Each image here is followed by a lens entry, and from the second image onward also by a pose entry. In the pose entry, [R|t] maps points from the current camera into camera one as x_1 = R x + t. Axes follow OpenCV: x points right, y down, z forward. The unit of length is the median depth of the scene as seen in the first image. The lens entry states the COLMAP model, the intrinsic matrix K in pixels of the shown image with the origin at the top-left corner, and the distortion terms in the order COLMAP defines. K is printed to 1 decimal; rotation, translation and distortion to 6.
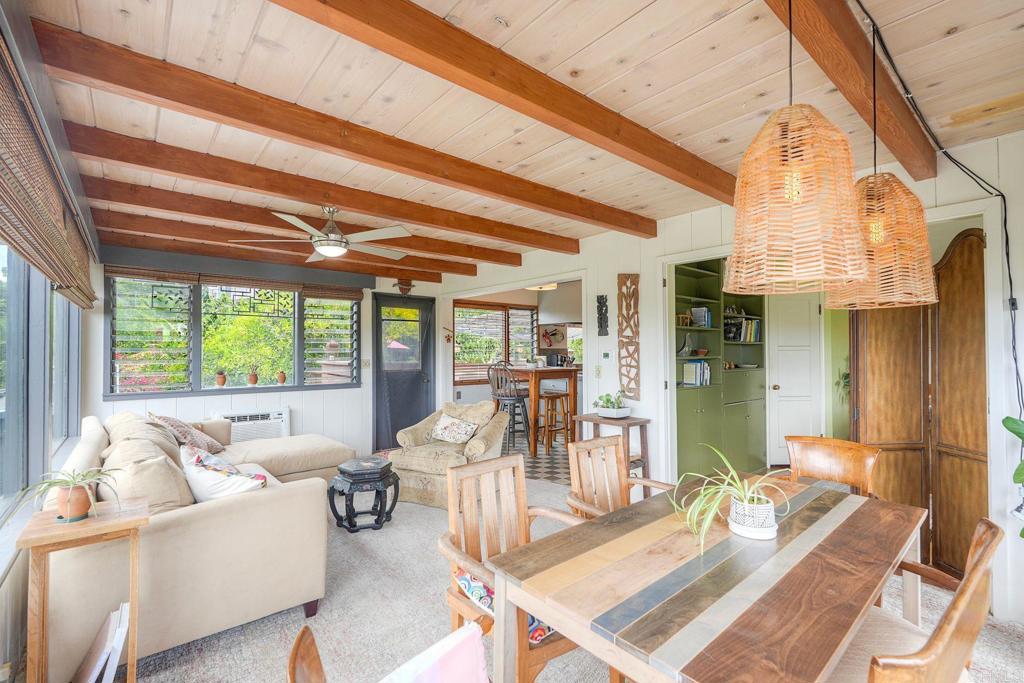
lens RADIAL K [[452.1, 0, 513.2], [0, 452.1, 342.9], [0, 0, 1]] dist [0.009472, -0.000339]
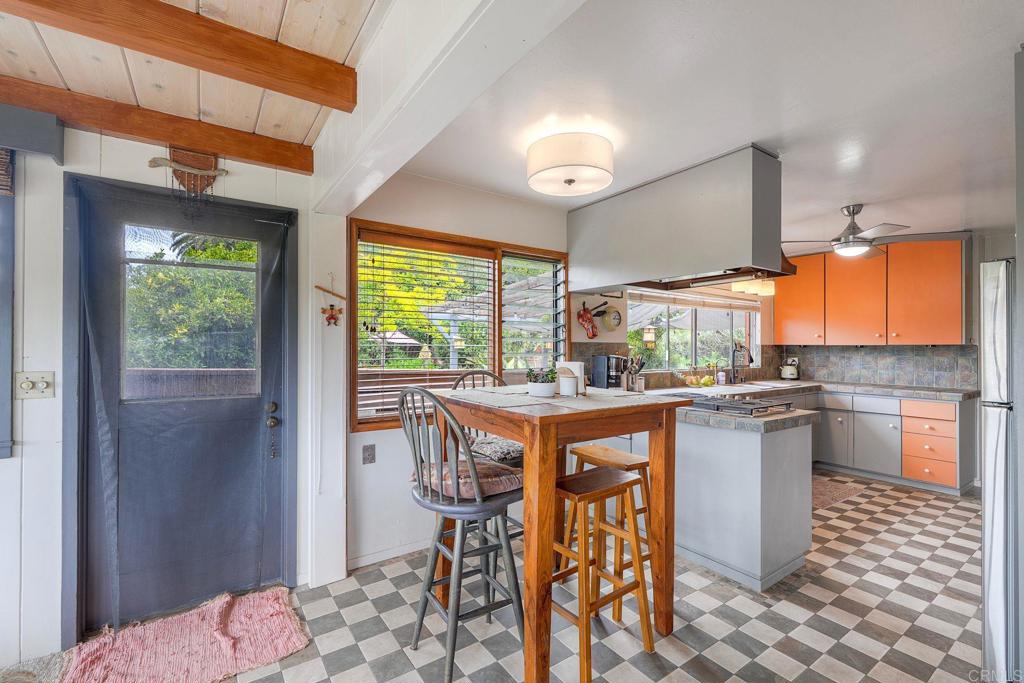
lens RADIAL K [[452.1, 0, 513.2], [0, 452.1, 342.9], [0, 0, 1]] dist [0.009472, -0.000339]
pose [[0.995600, 0.002676, -0.093671, 0.053775], [-0.001781, 0.999952, 0.009639, 0.010971], [0.093692, -0.009430, 0.995557, 0.655464]]
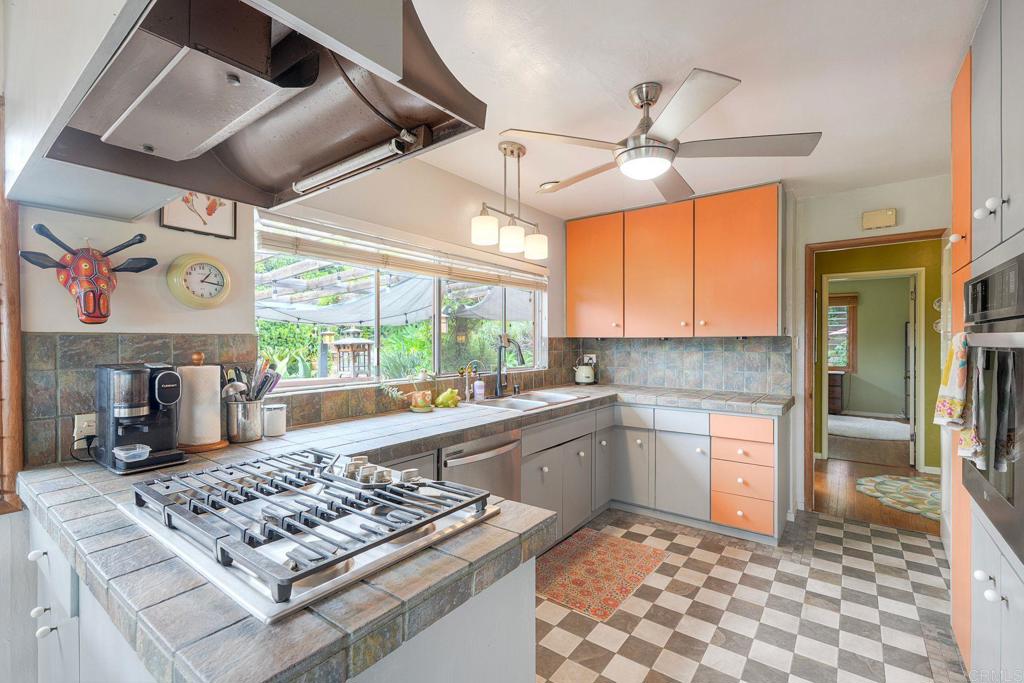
lens RADIAL K [[447.2, 0, 512.0], [0, 447.2, 341.5], [0, 0, 1]] dist [0.001937, -0.000282]
pose [[0.976834, -0.002681, 0.213981, 0.271264], [-0.001614, 0.999801, 0.019894, 0.015654], [-0.213992, -0.019779, 0.976635, 0.985645]]
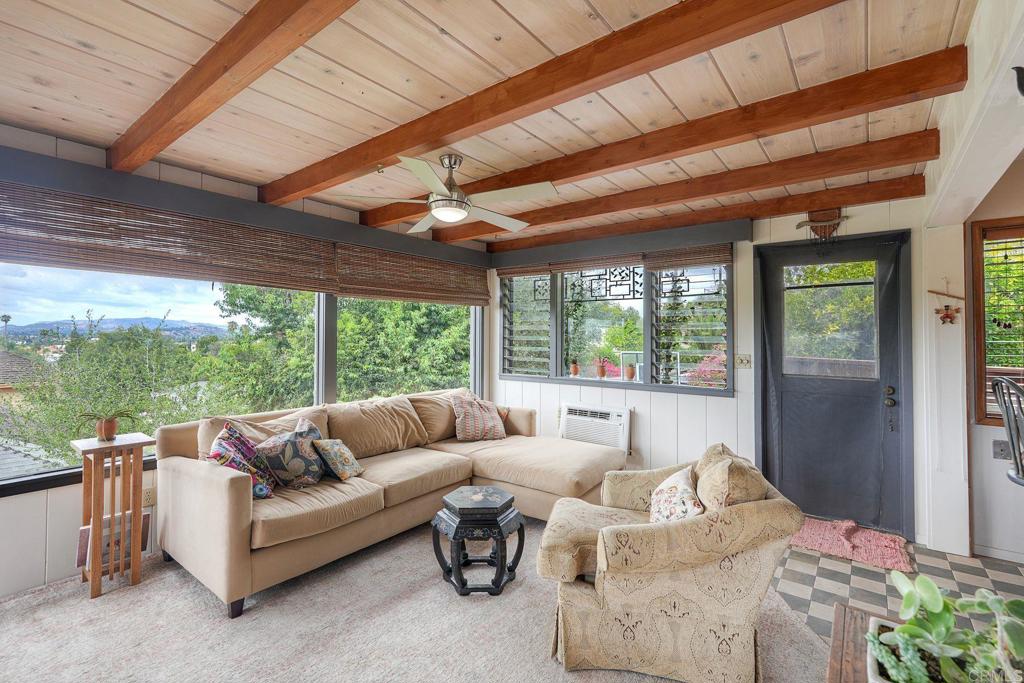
lens RADIAL K [[462.6, 0, 492.0], [0, 462.6, 328.1], [0, 0, 1]] dist [-0.000583, -0.000151]
pose [[0.190922, -0.018226, -0.981436, 0.226918], [0.009295, 0.999816, -0.016759, 0.007213], [0.981561, -0.005923, 0.191057, 0.501924]]
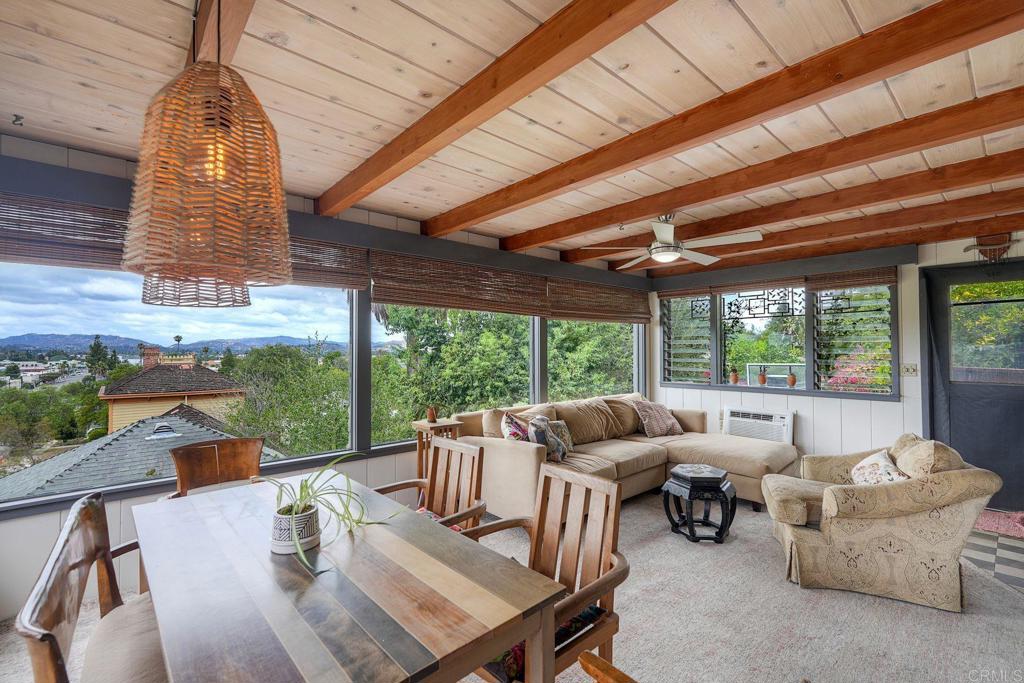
lens RADIAL K [[447.2, 0, 512.0], [0, 447.2, 341.5], [0, 0, 1]] dist [0.001937, -0.000282]
pose [[0.028274, -0.021024, -0.999379, 0.342056], [0.016055, 0.999659, -0.020576, 0.005517], [0.999471, -0.015463, 0.028602, 0.333412]]
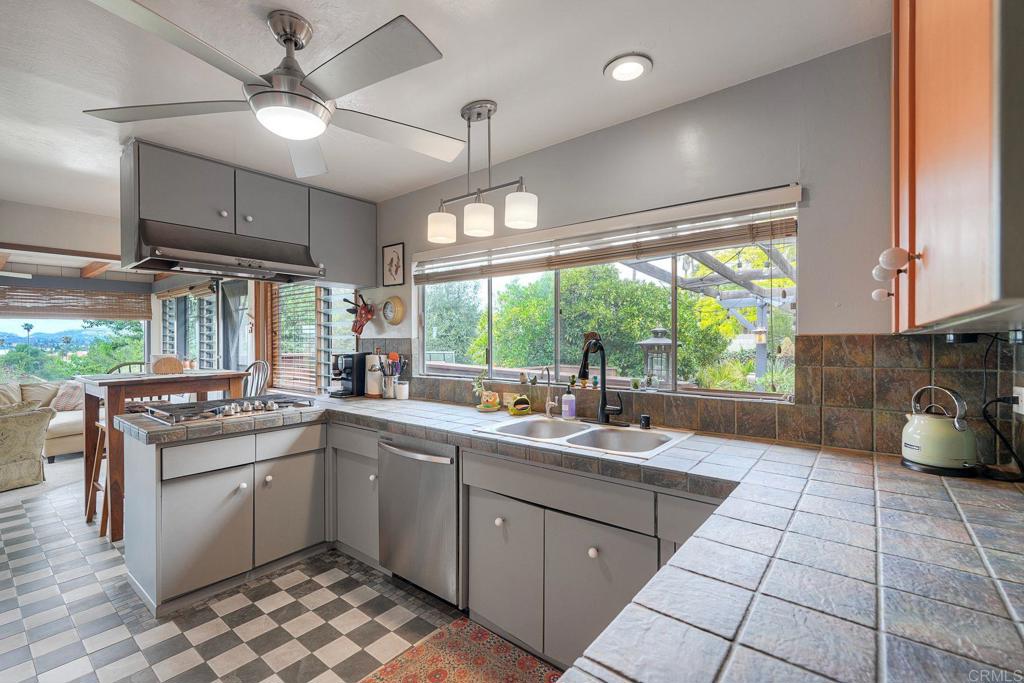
lens RADIAL K [[447.2, 0, 512.0], [0, 447.2, 341.5], [0, 0, 1]] dist [0.001937, -0.000282]
pose [[0.188468, -0.001862, -0.982078, 0.703940], [0.015658, 0.999877, 0.001109, 0.022821], [0.981954, -0.015586, 0.188474, 1.353129]]
